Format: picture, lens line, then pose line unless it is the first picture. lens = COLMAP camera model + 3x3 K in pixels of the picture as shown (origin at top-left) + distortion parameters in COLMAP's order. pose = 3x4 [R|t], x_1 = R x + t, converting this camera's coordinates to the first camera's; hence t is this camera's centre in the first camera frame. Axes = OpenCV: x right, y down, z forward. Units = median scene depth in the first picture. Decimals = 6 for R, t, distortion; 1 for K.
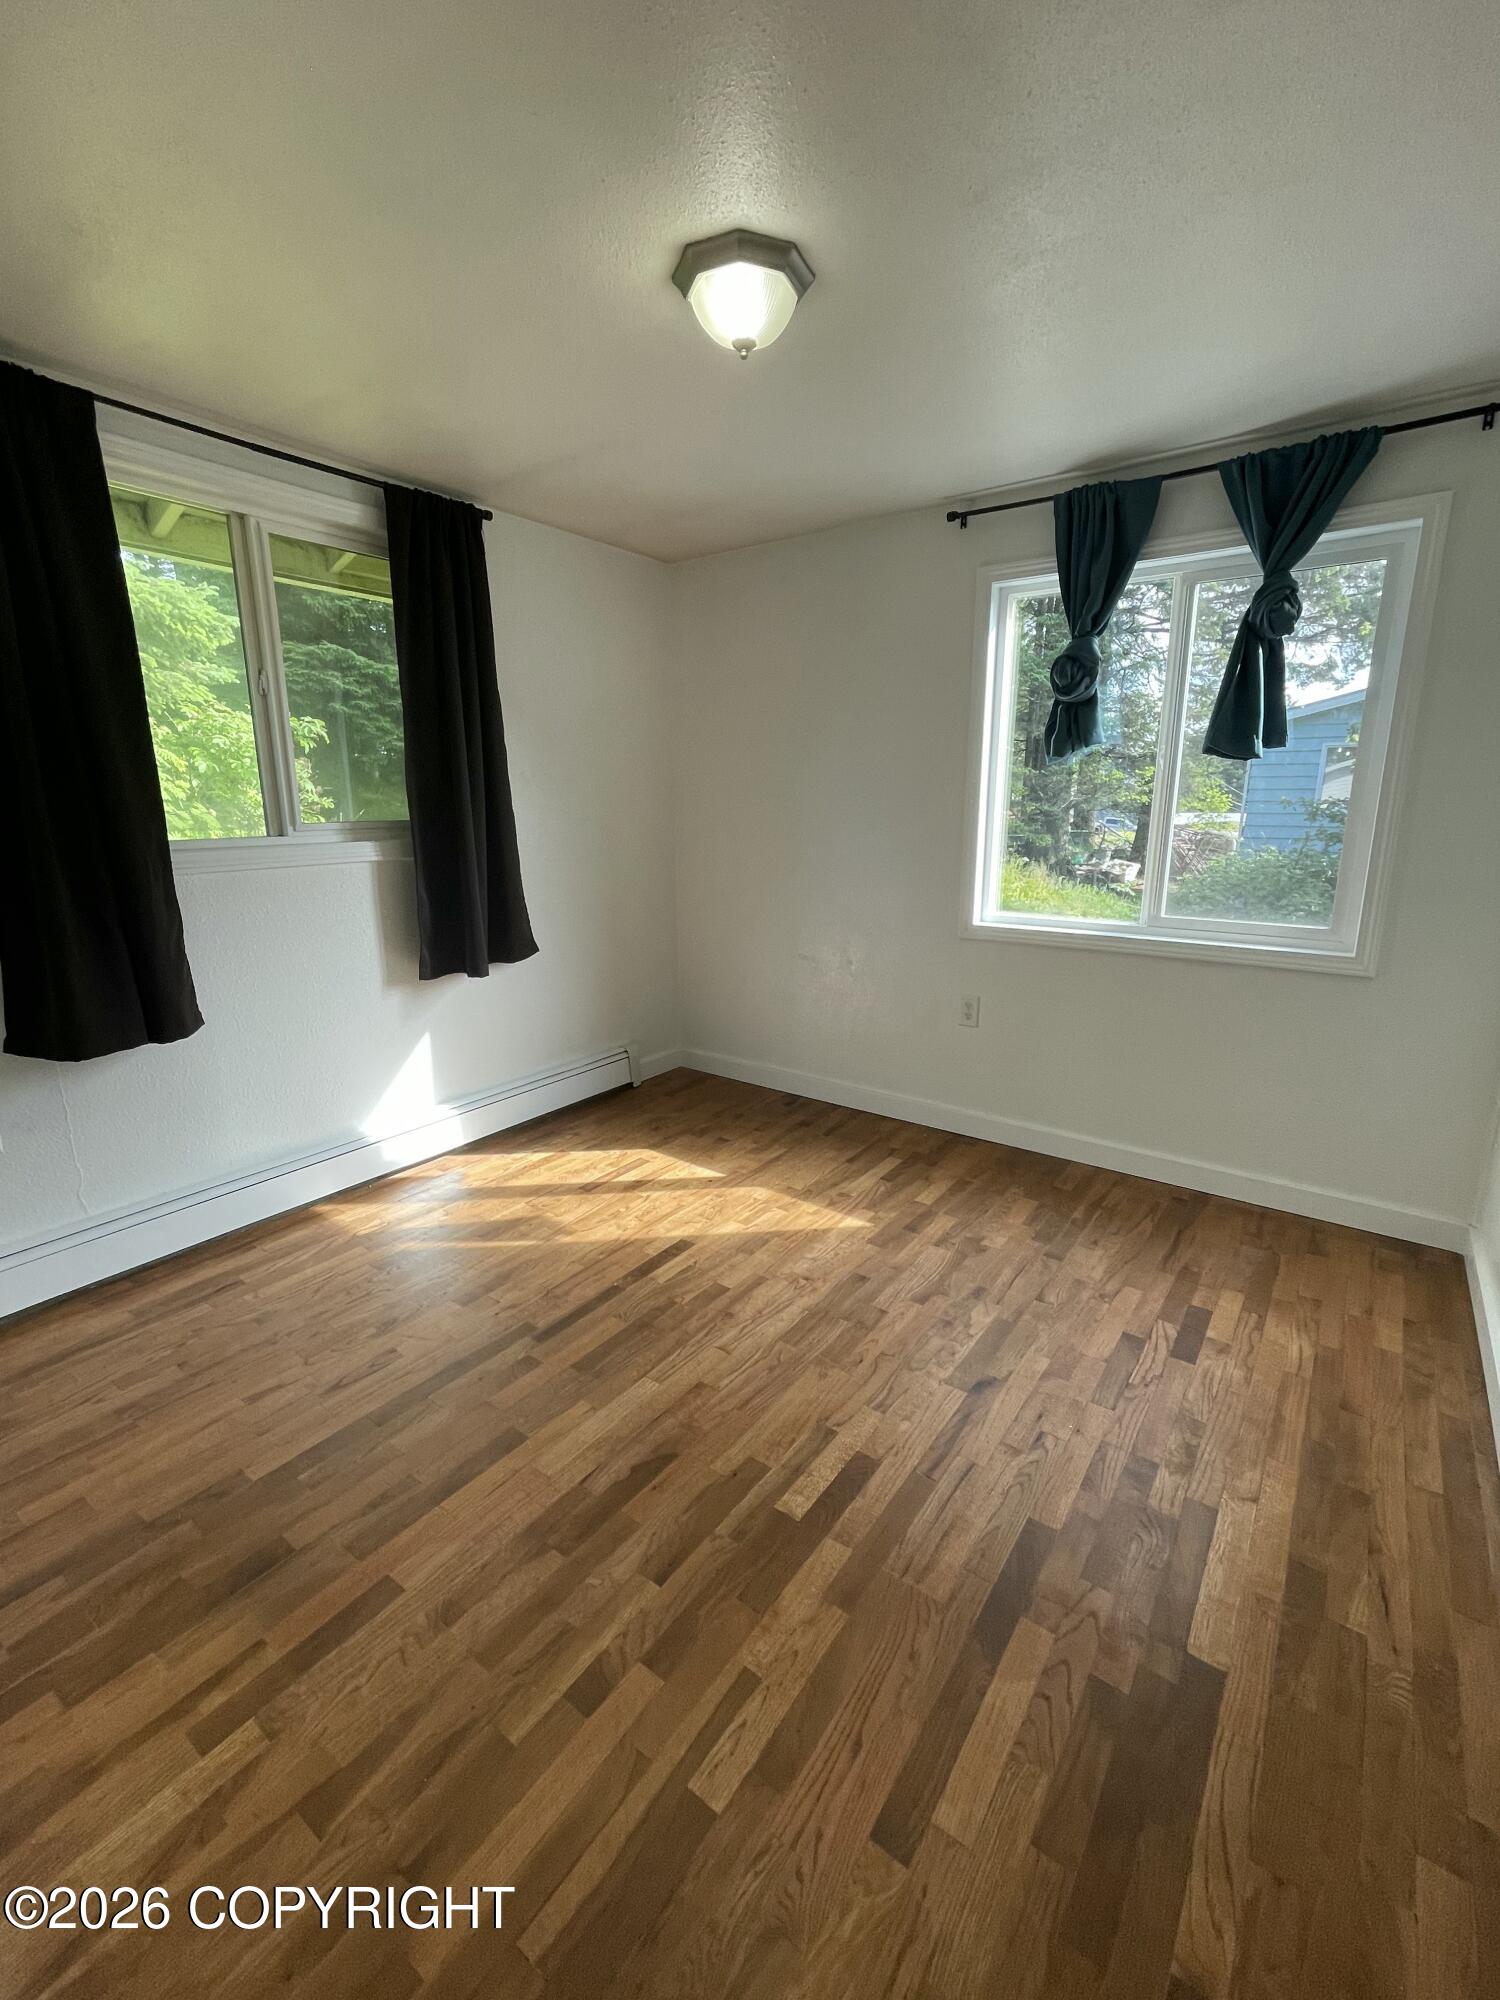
lens RADIAL K [[847.7, 0, 756.5], [0, 847.7, 1001.4], [0, 0, 1]] dist [0.001615, -0.002046]
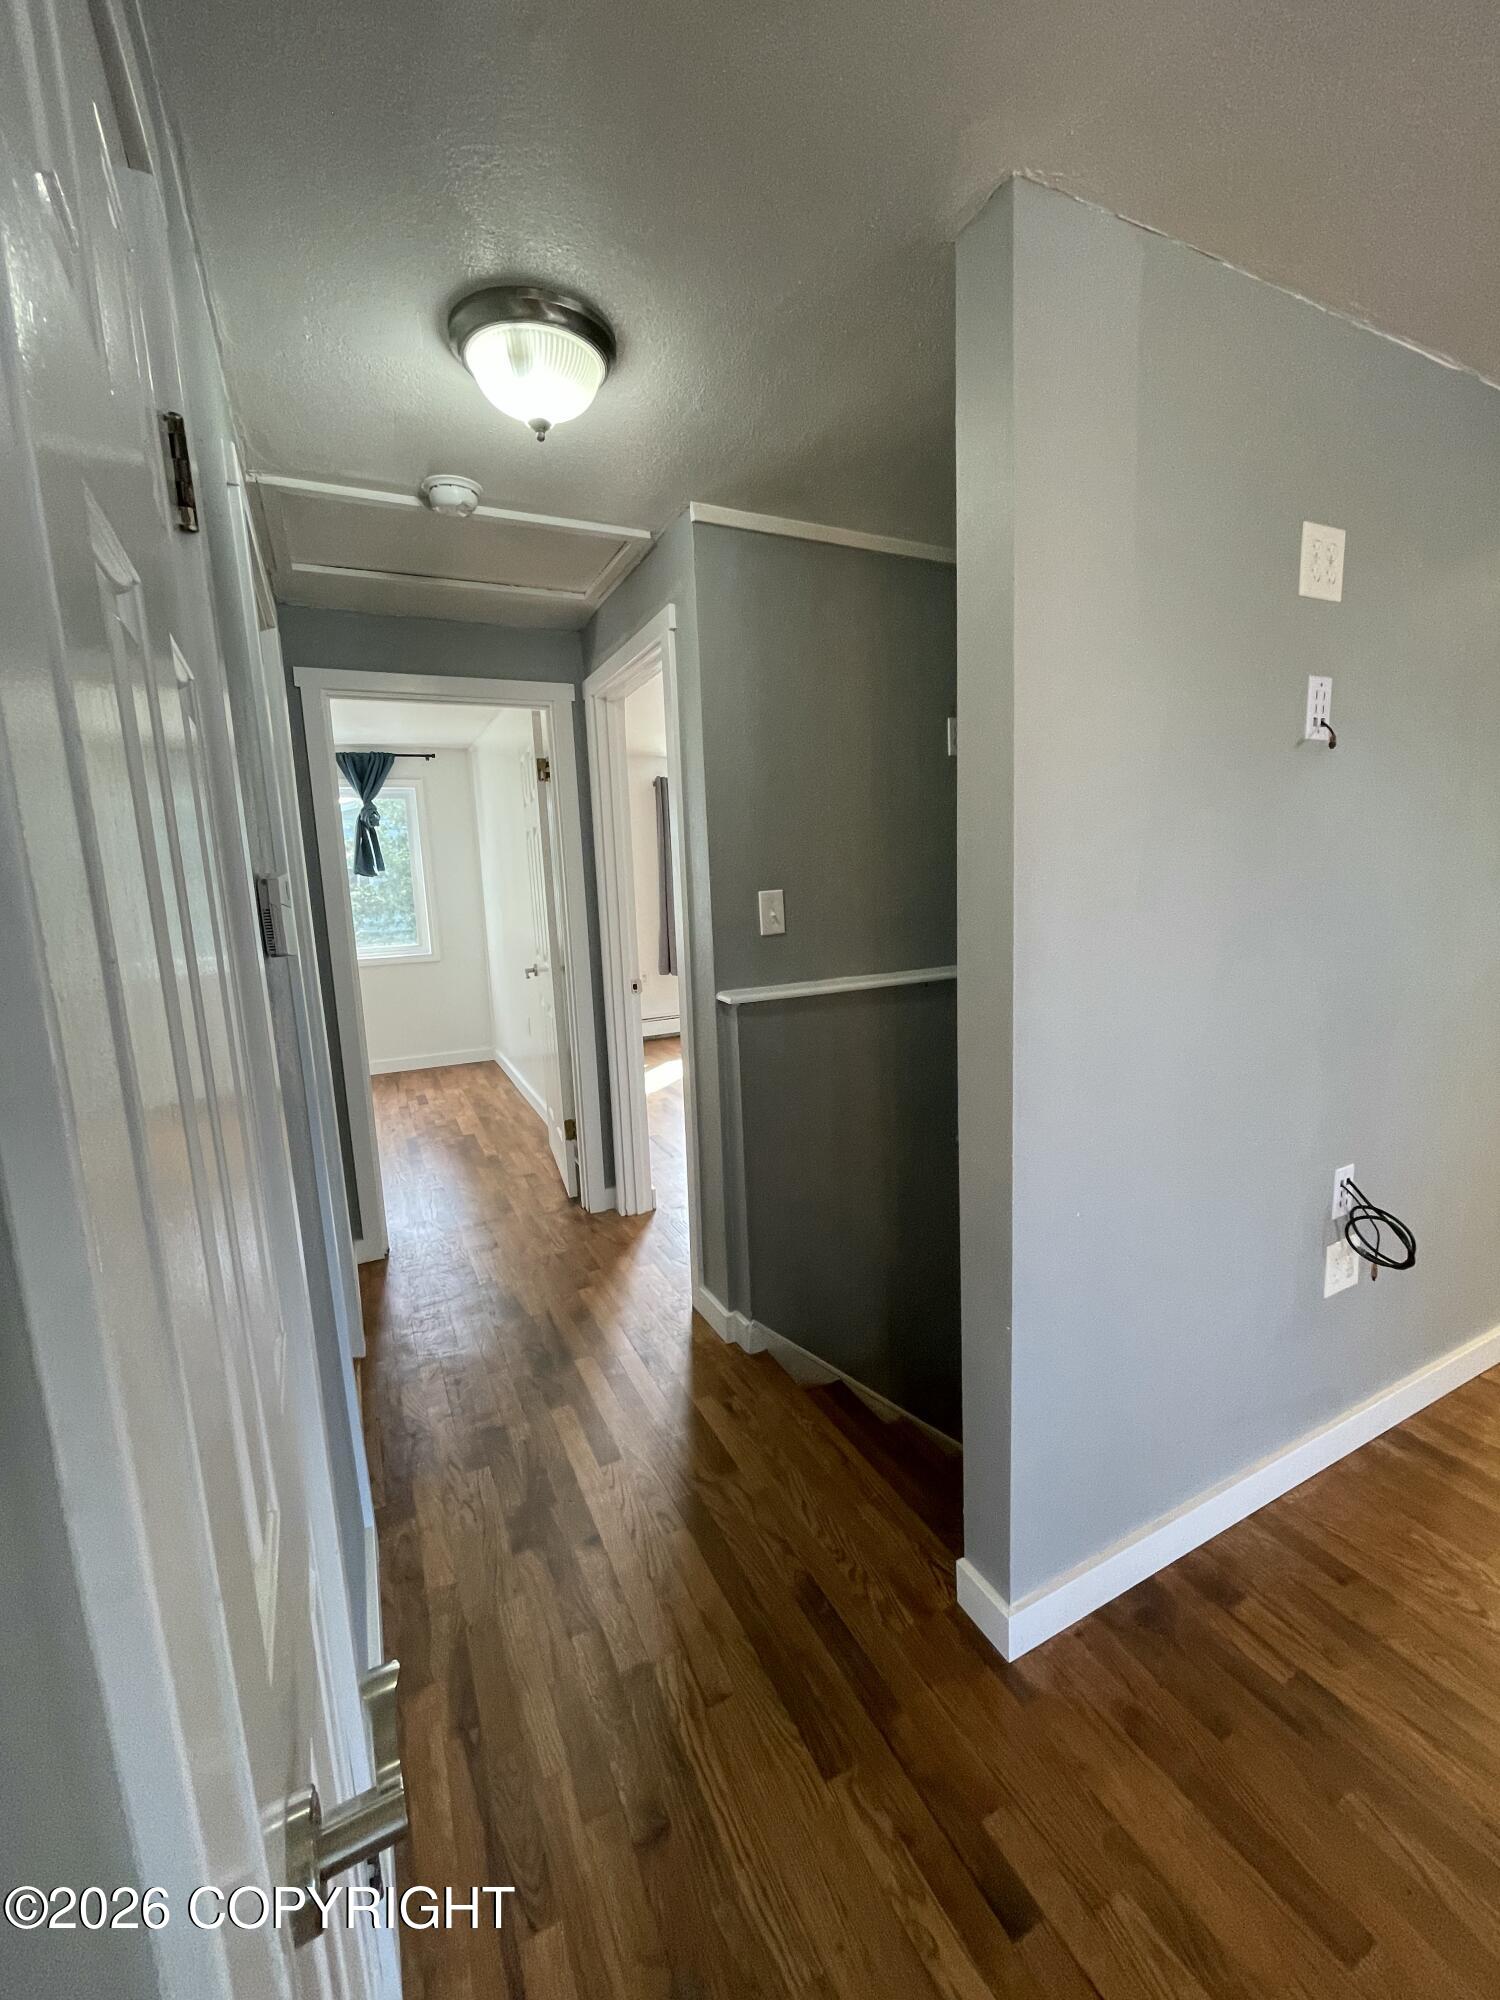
lens RADIAL K [[807.3, 0, 754.4], [0, 807.3, 999.3], [0, 0, 1]] dist [-0.007316, 0.003776]
pose [[0.463251, -0.154609, 0.872636, -1.082688], [0.237834, 0.970233, 0.045643, 0.228101], [-0.853717, 0.186398, 0.486233, -1.072950]]
